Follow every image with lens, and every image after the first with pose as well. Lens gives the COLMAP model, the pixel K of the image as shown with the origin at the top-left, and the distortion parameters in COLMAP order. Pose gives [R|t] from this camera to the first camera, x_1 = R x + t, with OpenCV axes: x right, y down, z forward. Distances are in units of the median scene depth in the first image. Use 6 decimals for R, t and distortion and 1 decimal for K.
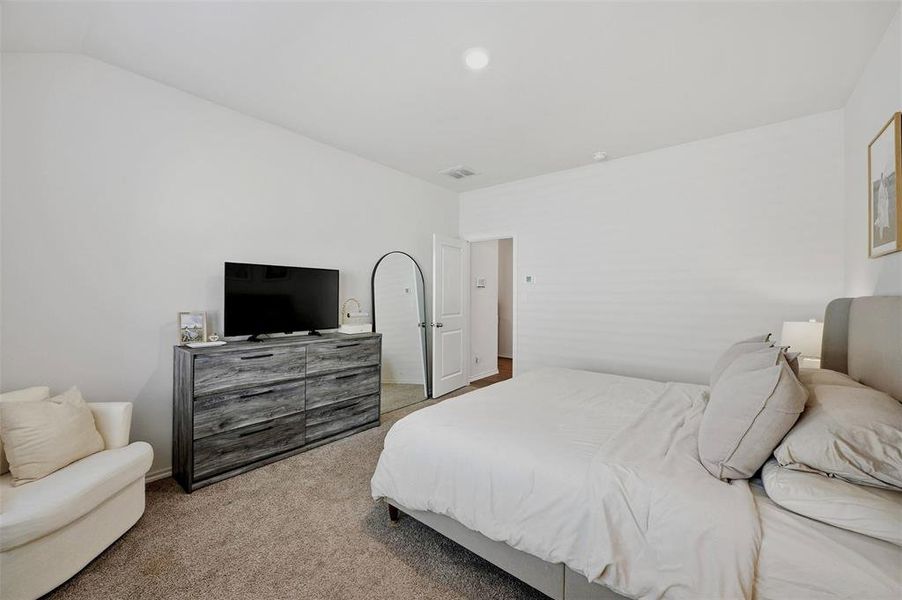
lens RADIAL K [[373.9, 0, 450.5], [0, 373.9, 297.2], [0, 0, 1]] dist [-0.000787, -0.000034]
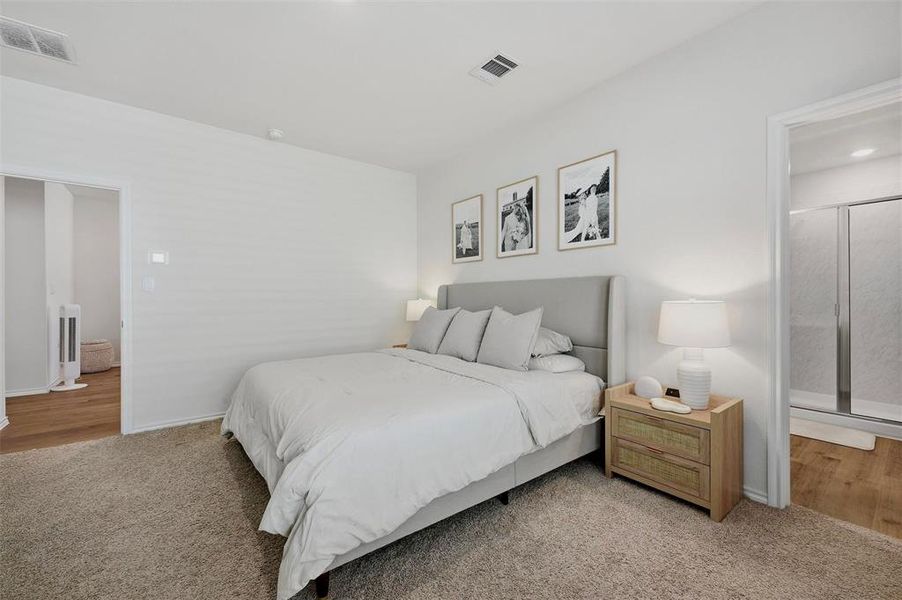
lens RADIAL K [[373.9, 0, 450.5], [0, 373.9, 297.2], [0, 0, 1]] dist [-0.000787, -0.000034]
pose [[0.204331, 0.000086, 0.978902, -0.746772], [0.001750, 0.999998, -0.000453, 0.067553], [-0.978900, 0.001806, 0.204331, 0.629873]]
